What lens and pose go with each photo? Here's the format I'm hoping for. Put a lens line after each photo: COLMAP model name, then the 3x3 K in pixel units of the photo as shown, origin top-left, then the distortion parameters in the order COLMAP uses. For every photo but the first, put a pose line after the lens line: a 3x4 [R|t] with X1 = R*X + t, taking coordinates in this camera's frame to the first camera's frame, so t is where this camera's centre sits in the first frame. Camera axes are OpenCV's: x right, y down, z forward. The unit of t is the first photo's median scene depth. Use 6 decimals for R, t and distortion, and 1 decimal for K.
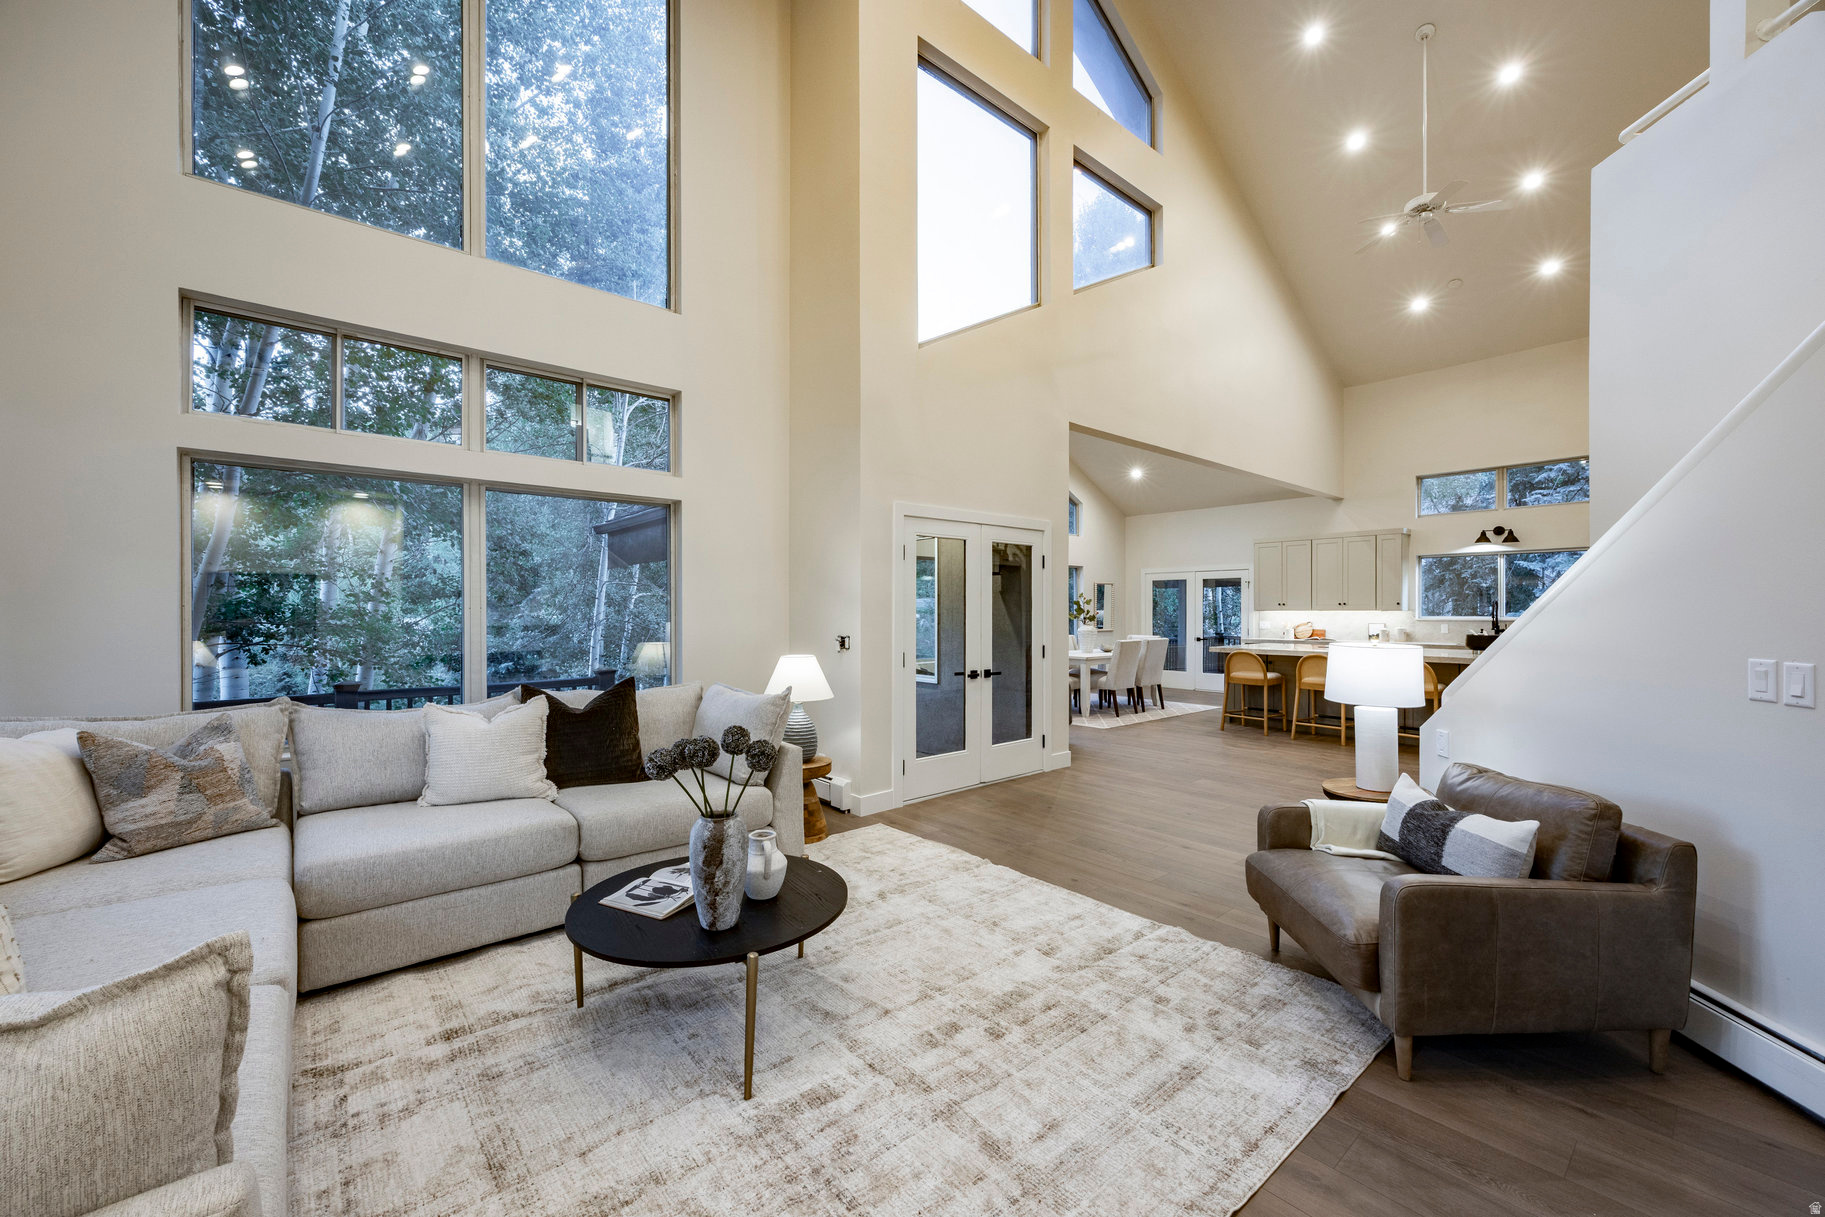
lens RADIAL K [[721.7, 0, 920.3], [0, 721.7, 624.6], [0, 0, 1]] dist [0.003780, -0.000028]
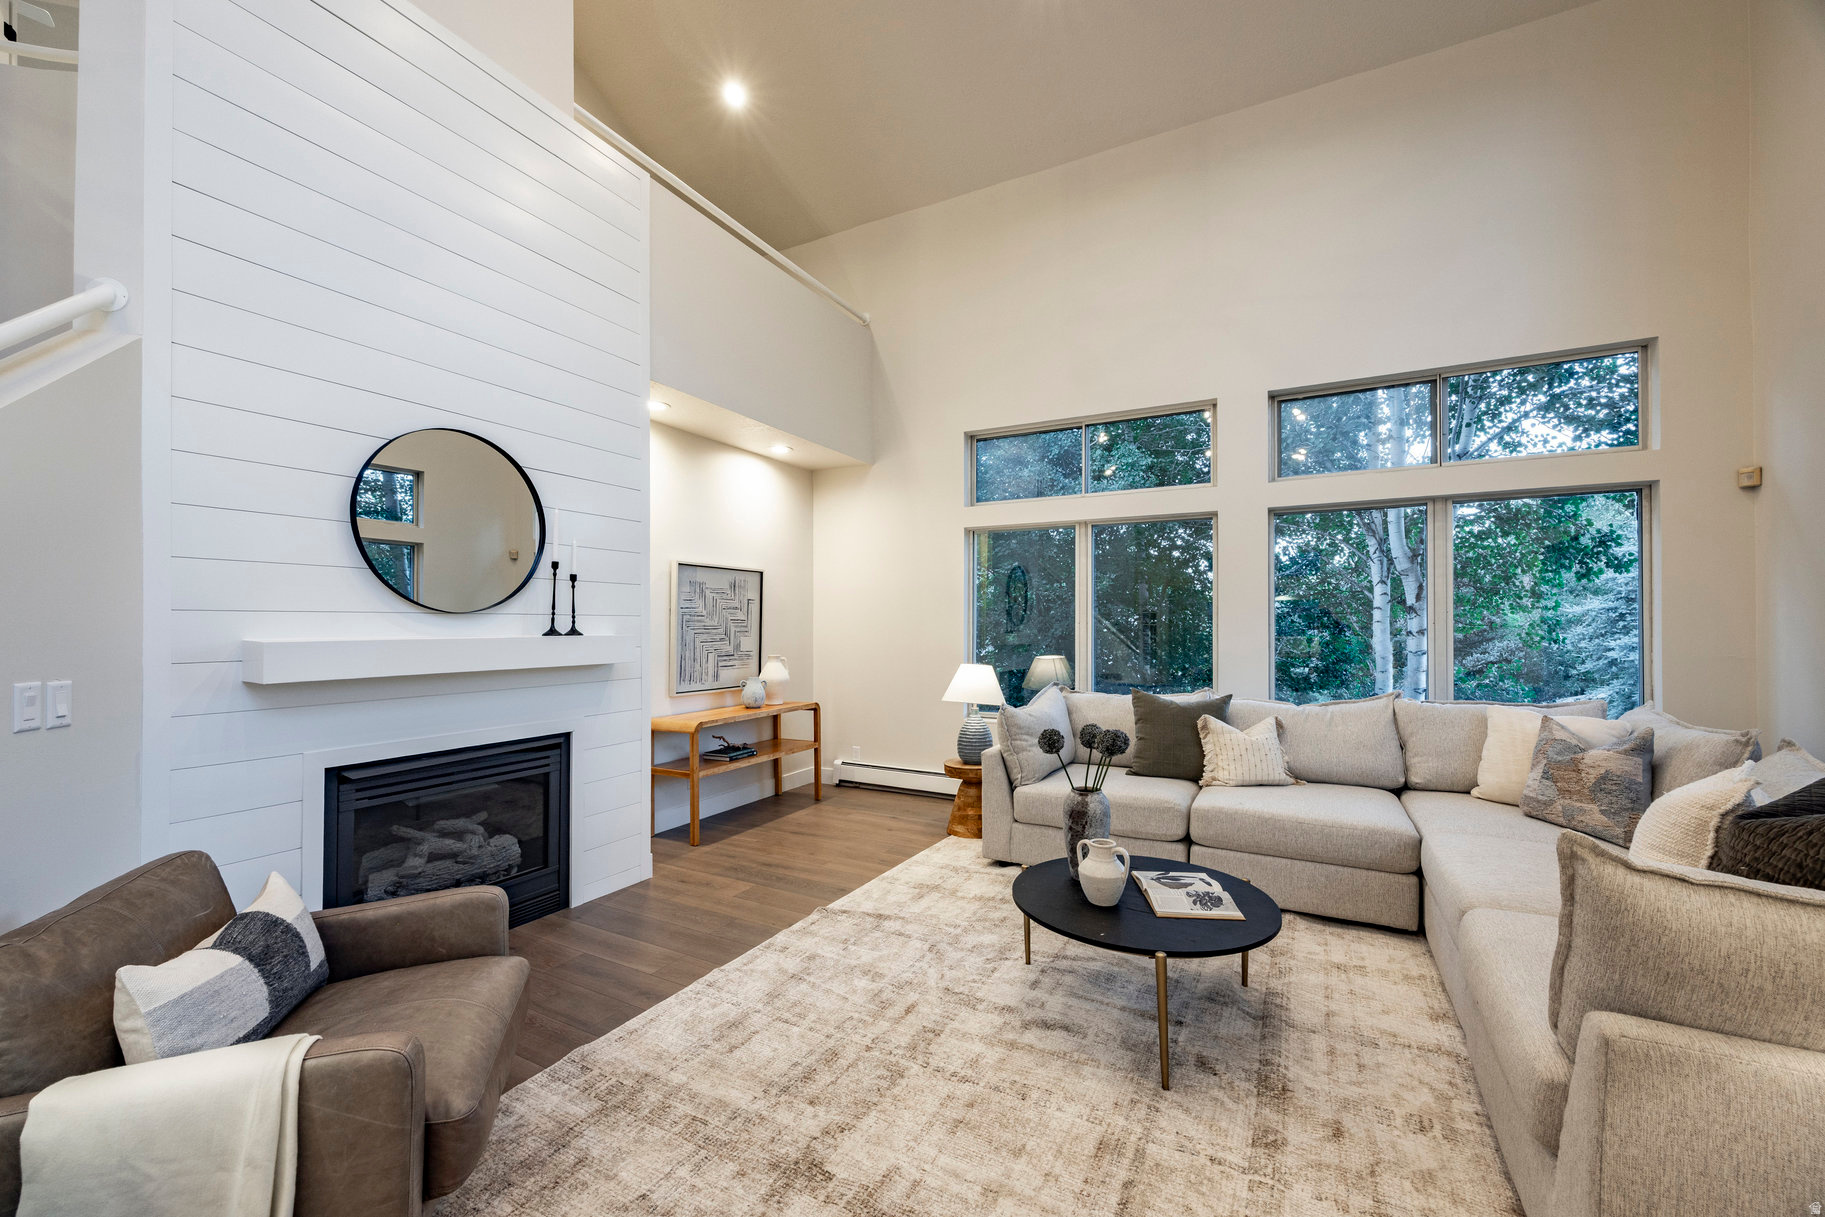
lens RADIAL K [[721.7, 0, 899.0], [0, 721.7, 615.4], [0, 0, 1]] dist [0.003780, -0.000028]
pose [[-0.938157, -0.002364, -0.346202, 0.109639], [-0.006273, 0.999929, 0.010172, -0.011213], [0.346153, 0.011715, -0.938105, 0.495272]]
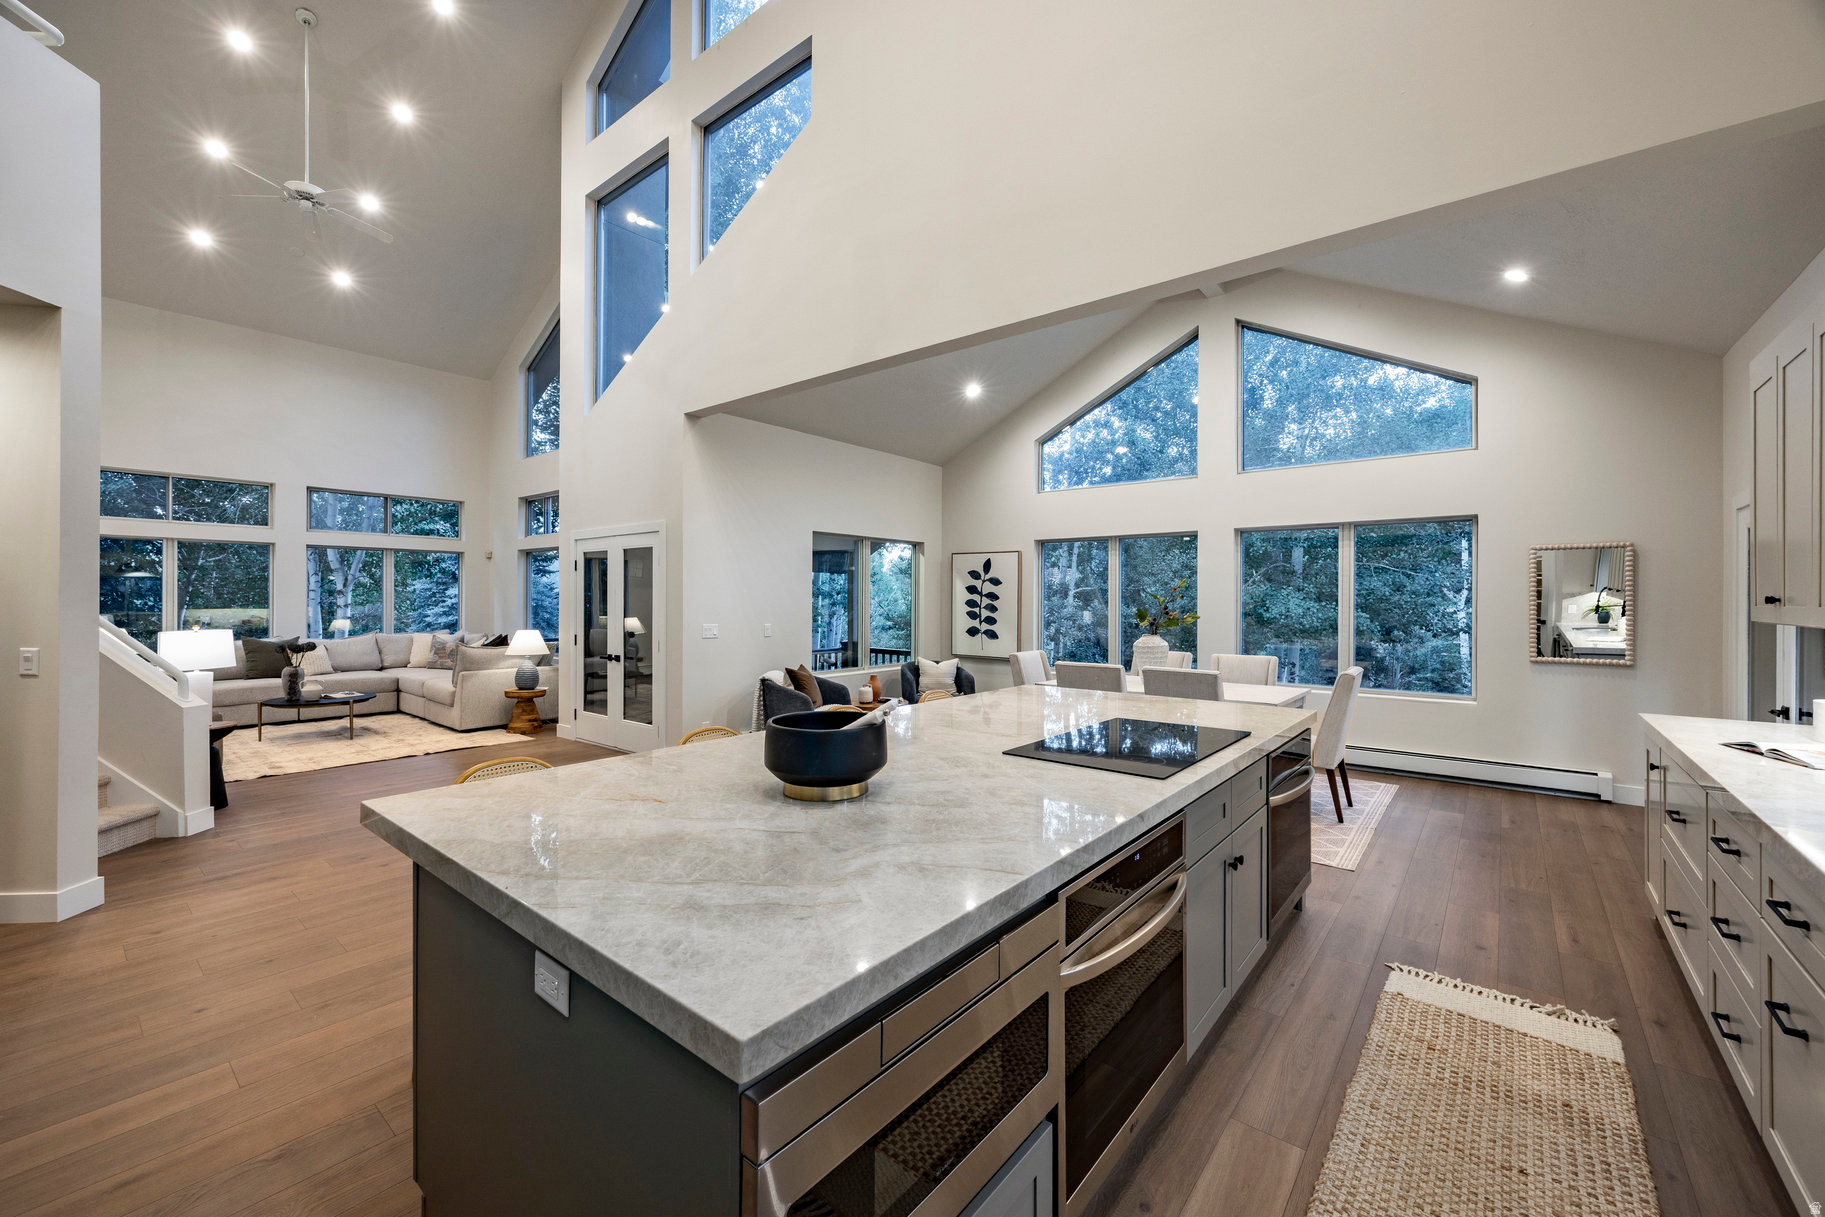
lens RADIAL K [[721.7, 0, 922.1], [0, 721.7, 595.7], [0, 0, 1]] dist [0.003780, -0.000028]
pose [[0.175538, -0.000468, -0.984473, 0.823798], [-0.023446, 0.999714, -0.004656, -0.026579], [0.984193, 0.023899, 0.175477, 0.774711]]
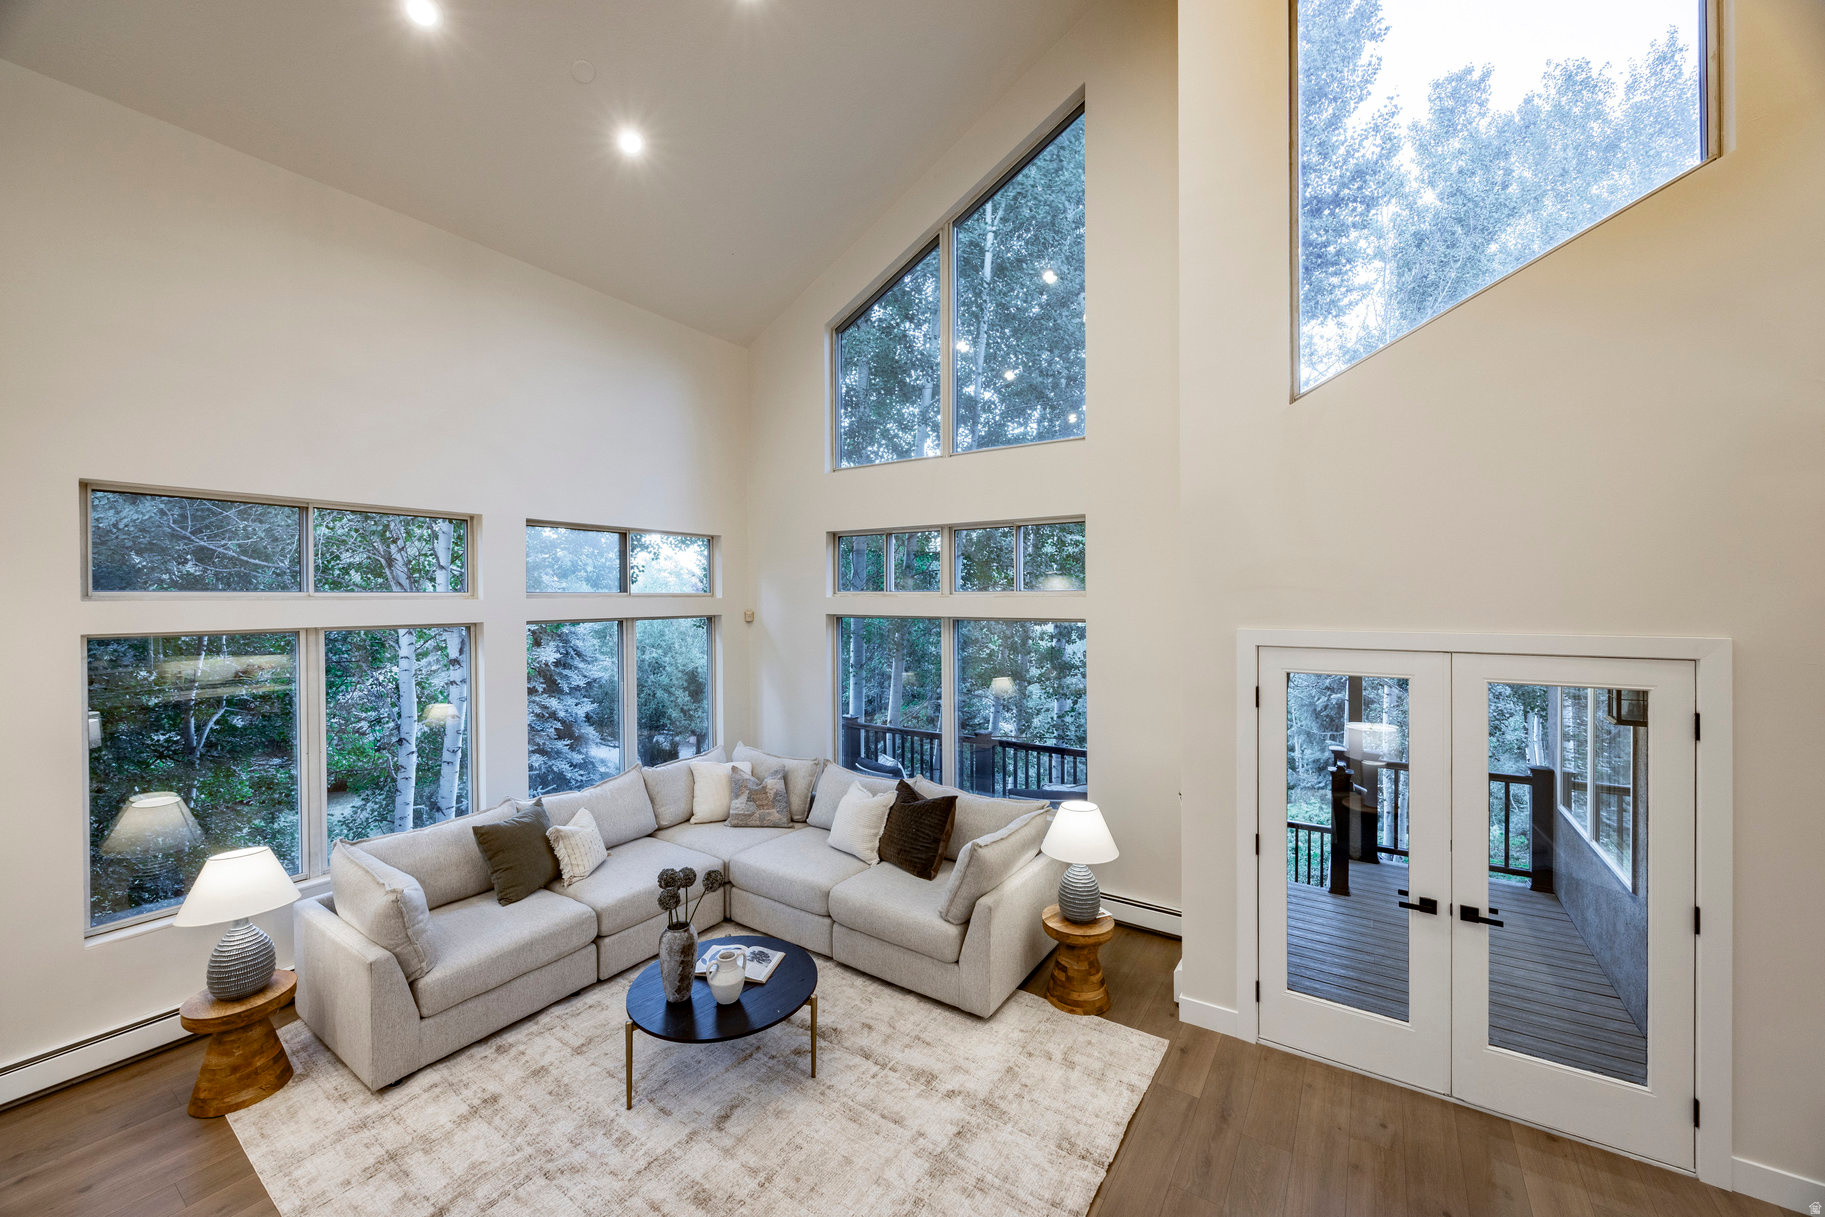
lens RADIAL K [[721.7, 0, 919.0], [0, 721.7, 597.9], [0, 0, 1]] dist [0.003780, -0.000028]
pose [[0.264629, 0.012038, -0.964275, 0.320125], [-0.015737, 0.999843, 0.008163, -0.109175], [0.964222, 0.013015, 0.264777, 0.258967]]
